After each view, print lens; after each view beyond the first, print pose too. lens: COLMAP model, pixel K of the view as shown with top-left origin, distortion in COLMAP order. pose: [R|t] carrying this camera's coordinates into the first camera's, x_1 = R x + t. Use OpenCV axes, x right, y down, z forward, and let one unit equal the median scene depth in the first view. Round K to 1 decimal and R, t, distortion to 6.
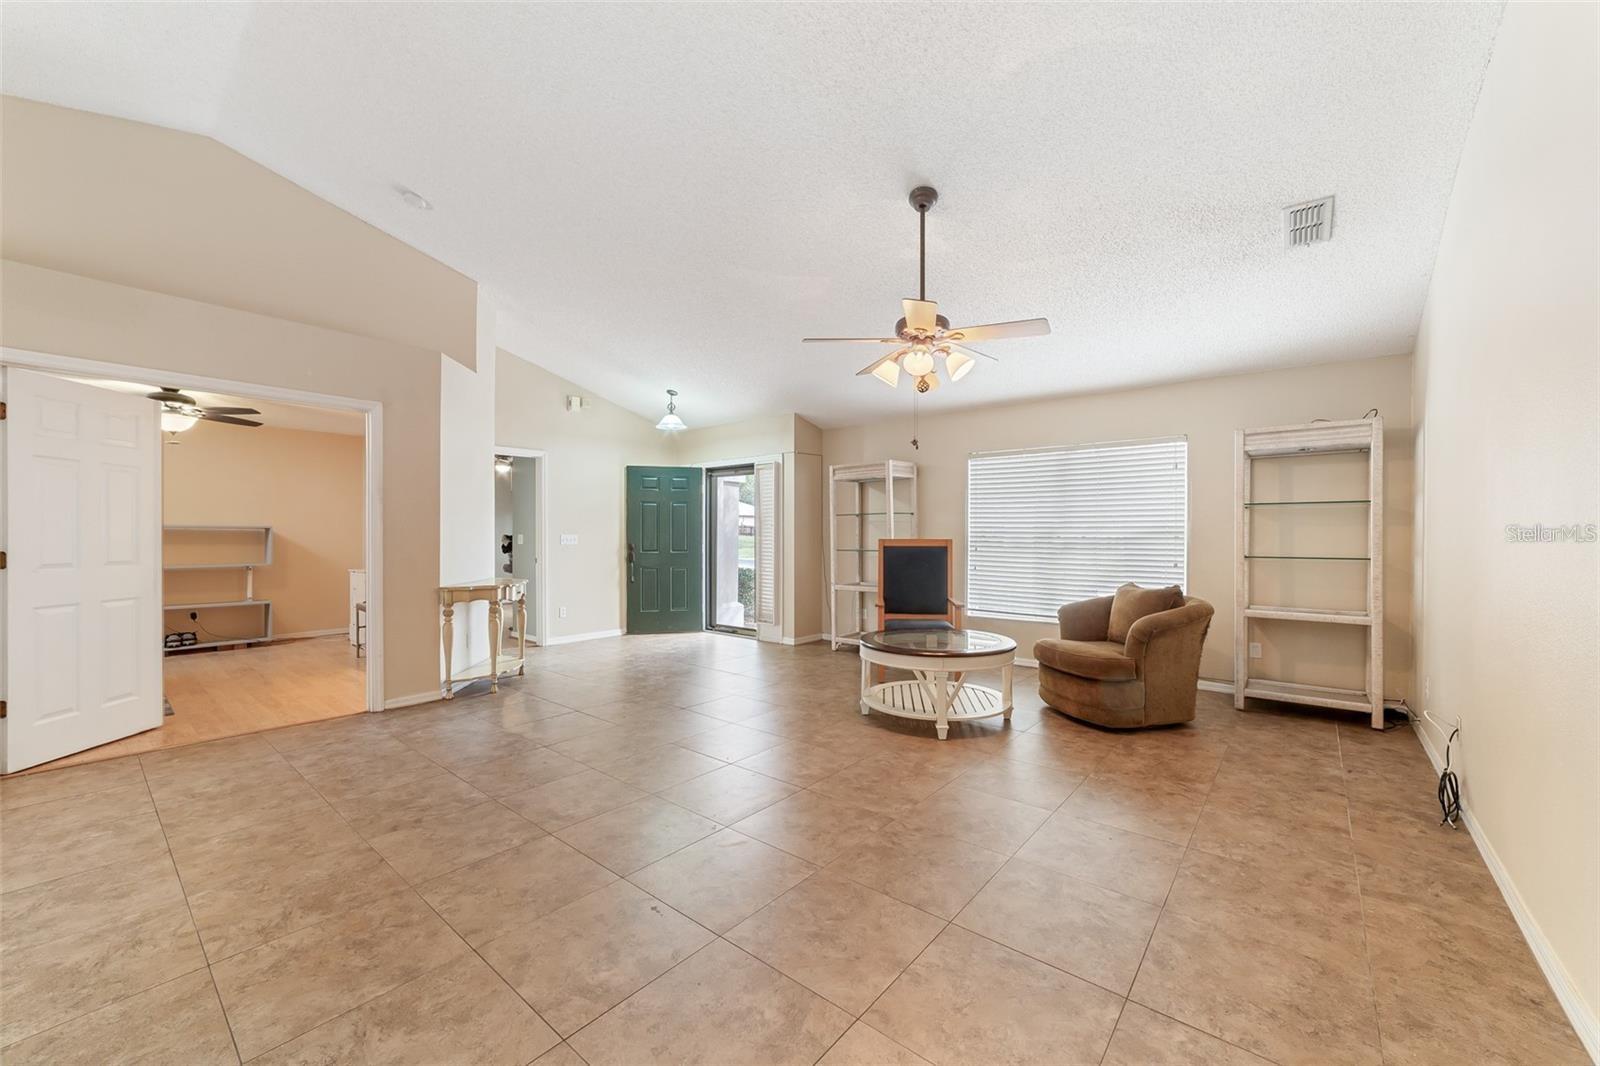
lens RADIAL K [[616.4, 0, 801.1], [0, 616.4, 541.4], [0, 0, 1]] dist [0.002712, 0.001886]
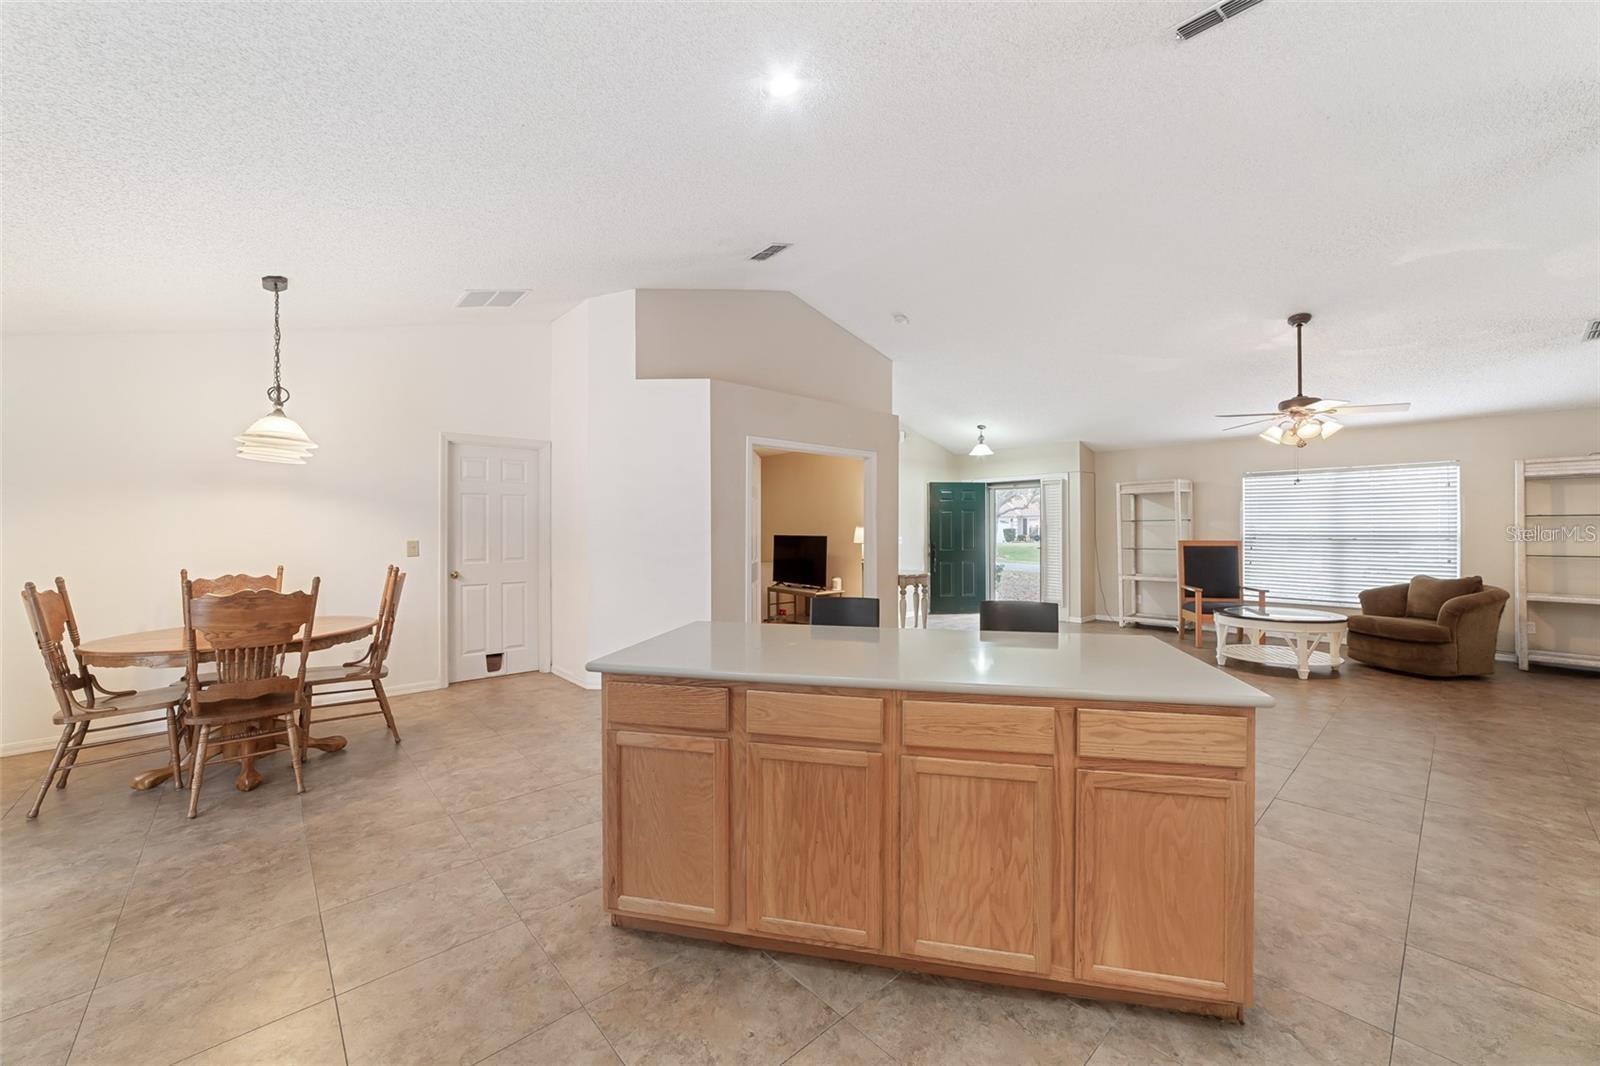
lens RADIAL K [[616.4, 0, 796.3], [0, 616.4, 527.1], [0, 0, 1]] dist [0.002712, 0.001886]
pose [[0.992451, -0.004357, -0.122565, -0.595881], [0.002738, 0.999907, -0.013373, -0.019173], [0.122611, 0.012937, 0.992370, -0.459253]]
